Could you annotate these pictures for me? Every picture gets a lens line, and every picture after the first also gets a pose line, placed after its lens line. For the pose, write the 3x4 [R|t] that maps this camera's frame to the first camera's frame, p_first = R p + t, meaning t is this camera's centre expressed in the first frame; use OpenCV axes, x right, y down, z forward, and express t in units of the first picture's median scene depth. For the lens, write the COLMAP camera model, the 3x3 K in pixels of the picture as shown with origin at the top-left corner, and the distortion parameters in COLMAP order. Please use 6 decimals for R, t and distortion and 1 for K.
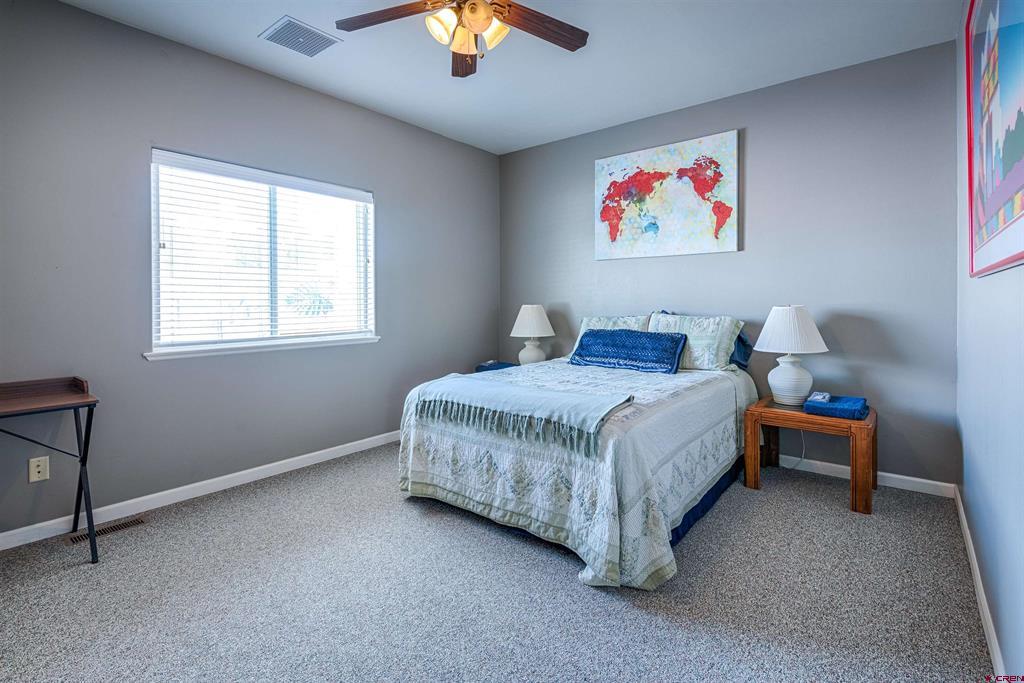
lens RADIAL K [[480.1, 0, 516.1], [0, 480.1, 303.0], [0, 0, 1]] dist [0.005152, -0.006285]
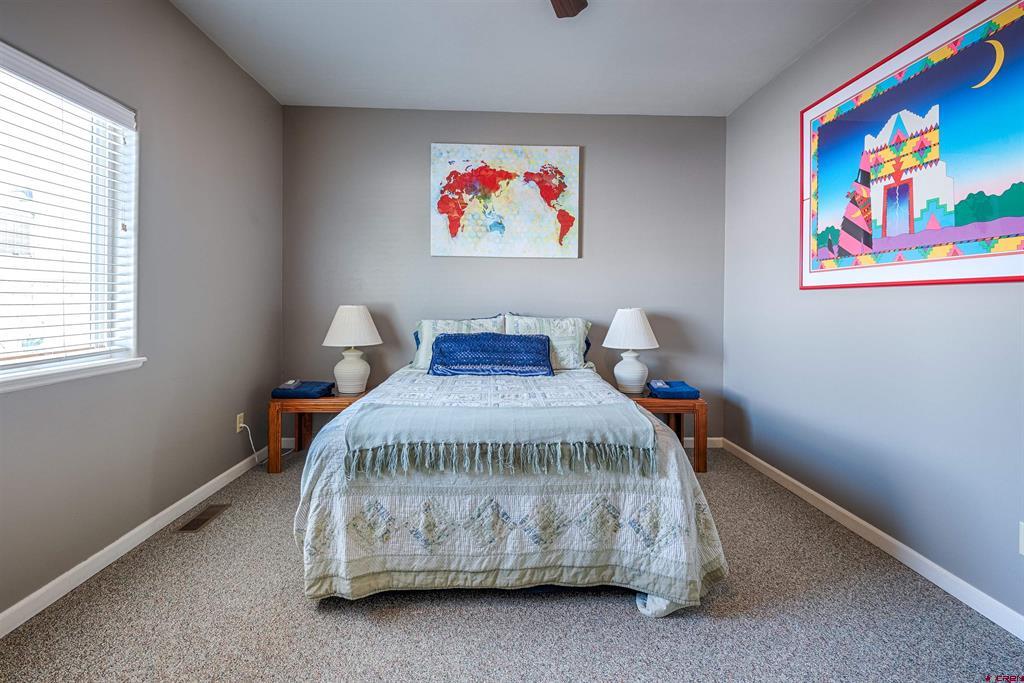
lens RADIAL K [[480.1, 0, 521.6], [0, 480.1, 300.3], [0, 0, 1]] dist [0.005152, -0.006285]
pose [[0.750724, 0.014118, 0.660465, -0.446888], [-0.010369, 0.999900, -0.009588, 0.000346], [-0.660535, 0.000350, 0.750795, 0.336662]]
